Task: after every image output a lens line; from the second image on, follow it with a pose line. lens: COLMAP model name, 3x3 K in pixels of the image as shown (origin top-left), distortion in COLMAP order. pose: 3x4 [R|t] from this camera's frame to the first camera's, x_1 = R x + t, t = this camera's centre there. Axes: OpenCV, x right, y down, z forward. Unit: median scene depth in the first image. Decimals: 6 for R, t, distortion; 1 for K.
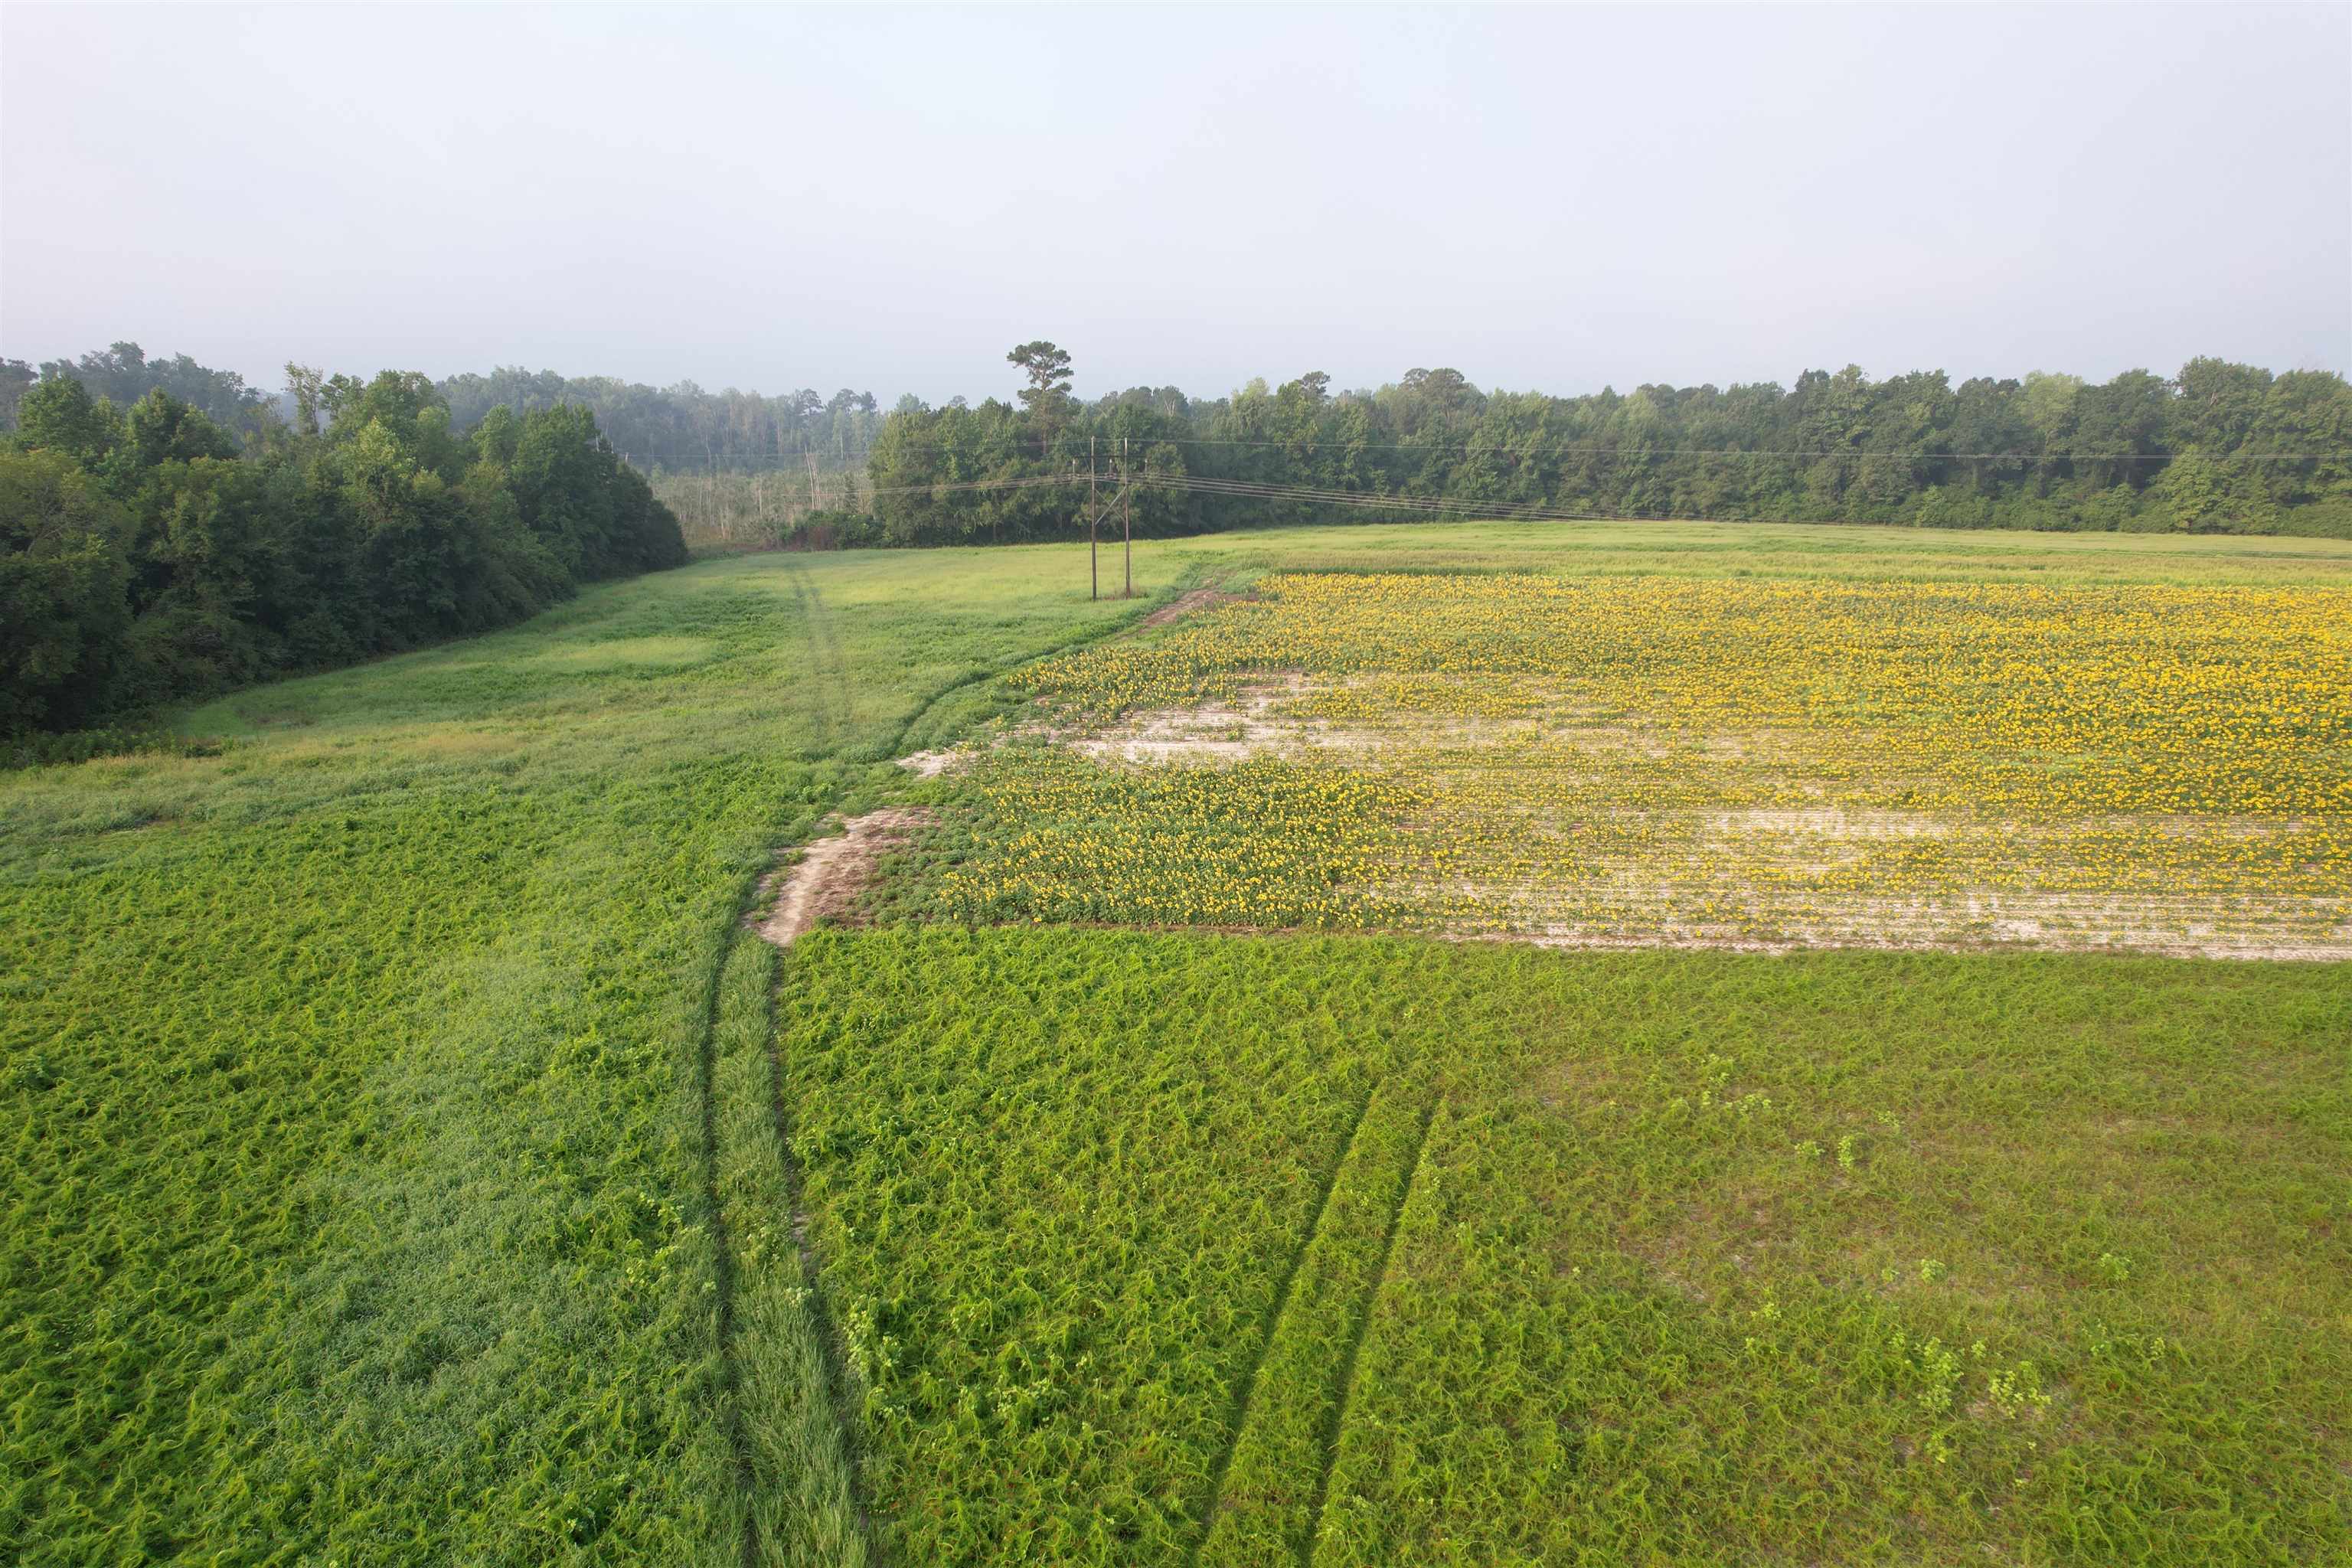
lens RADIAL K [[1503.9, 0, 1176.0], [0, 1503.9, 784.0], [0, 0, 1]] dist [-0.068172, 0.060001]
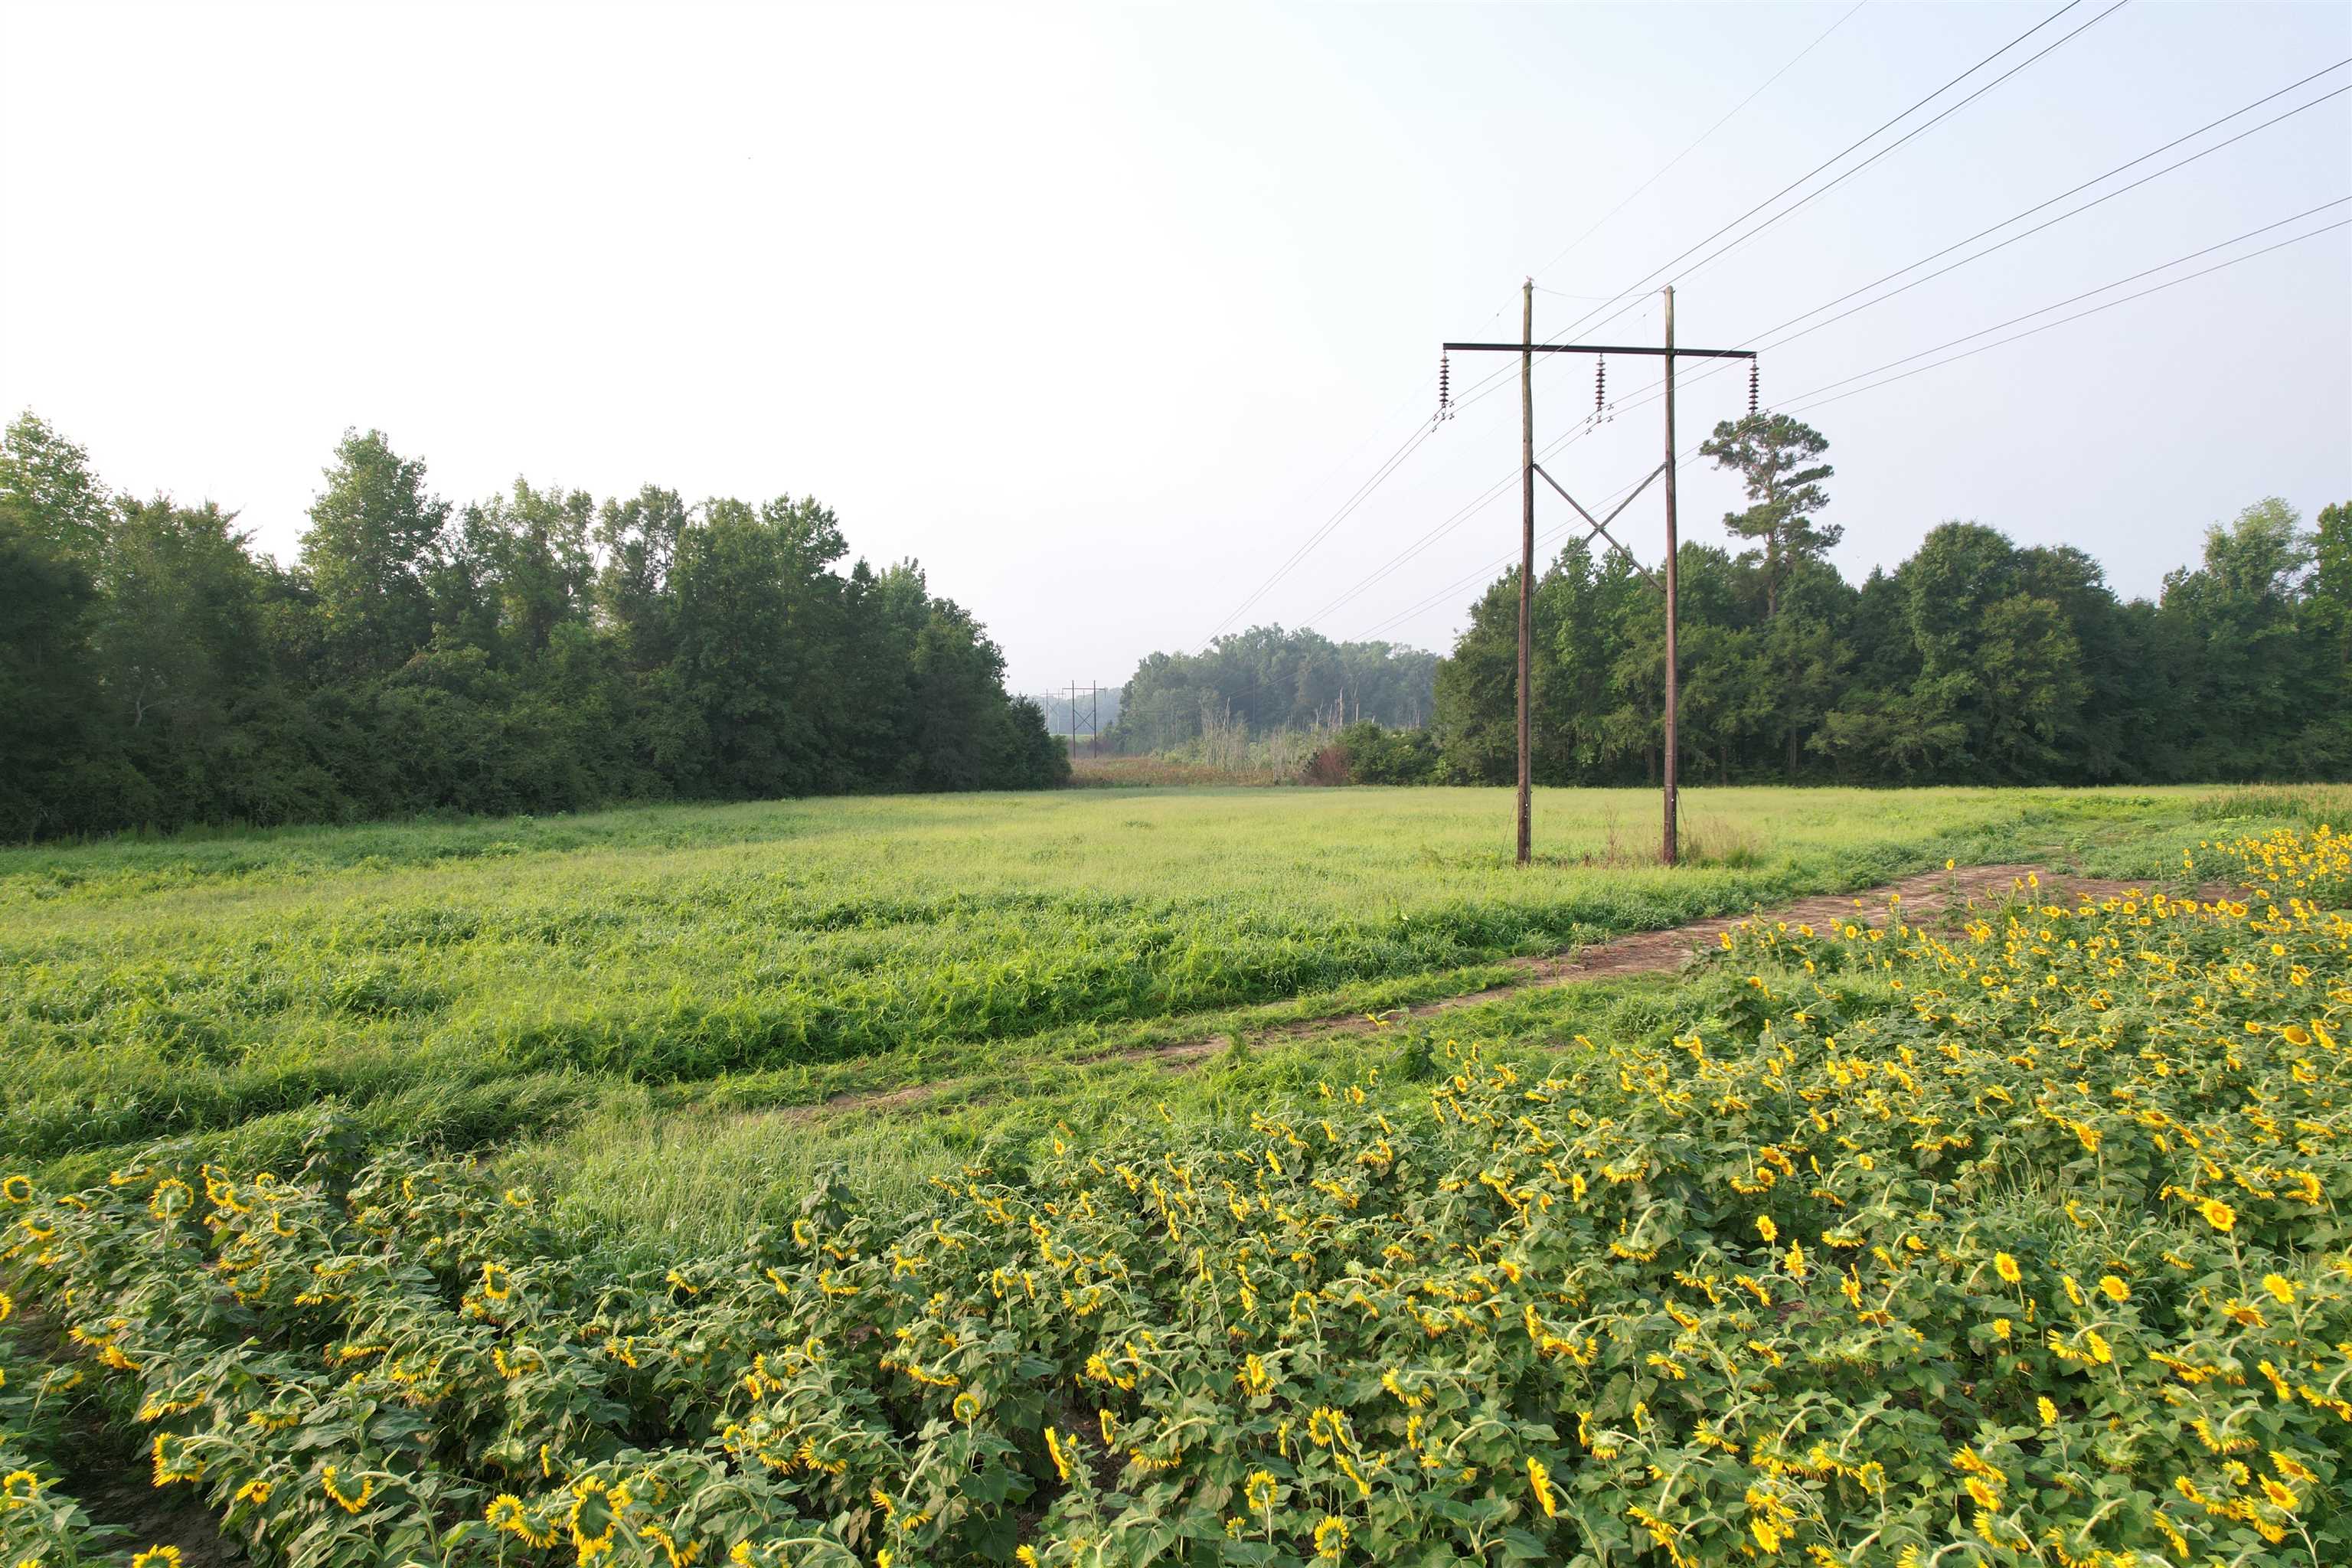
lens RADIAL K [[1497.1, 0, 1164.8], [0, 1497.1, 787.0], [0, 0, 1]] dist [-0.081639, 0.073340]
pose [[0.814863, 0.013919, -0.579487, 0.075564], [-0.143137, 0.973584, -0.177891, -0.088097], [0.561703, 0.227903, 0.795330, 0.950831]]
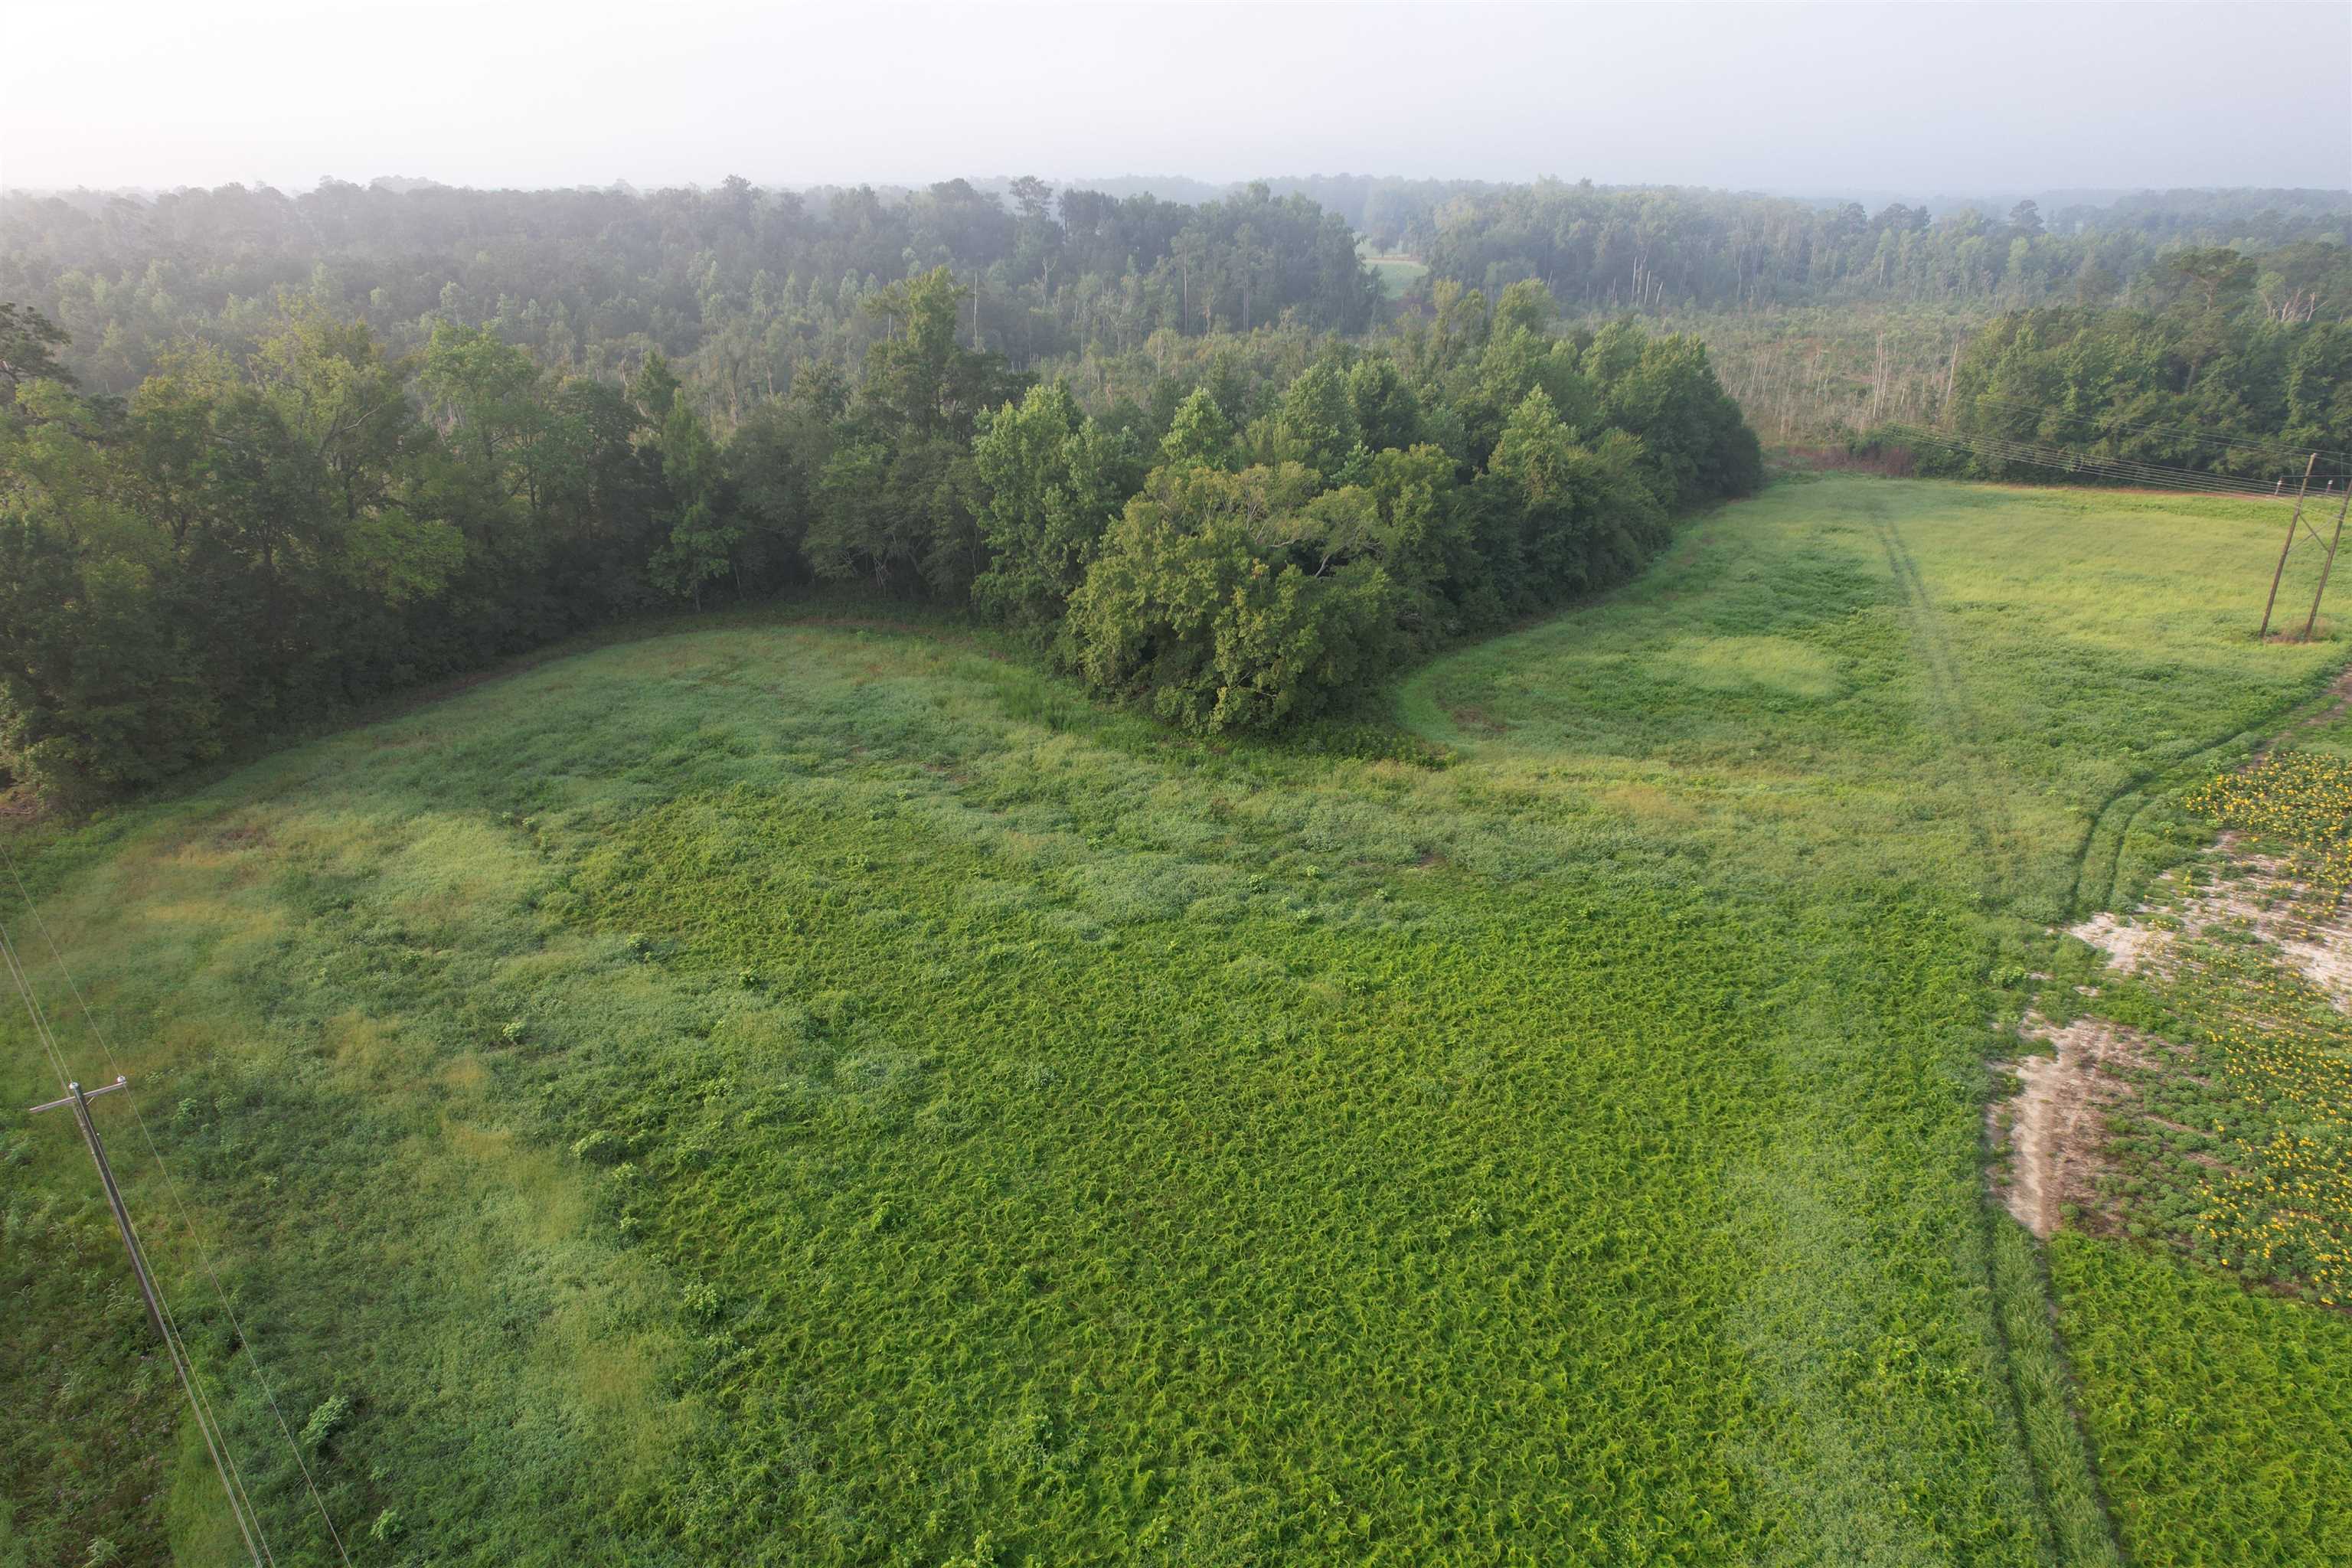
lens RADIAL K [[1497.1, 0, 1164.8], [0, 1497.1, 787.0], [0, 0, 1]] dist [-0.081639, 0.073340]
pose [[0.812067, 0.214579, -0.542681, -0.115553], [-0.130876, 0.973222, 0.188974, -0.144152], [0.568699, -0.082435, 0.818404, -0.098340]]
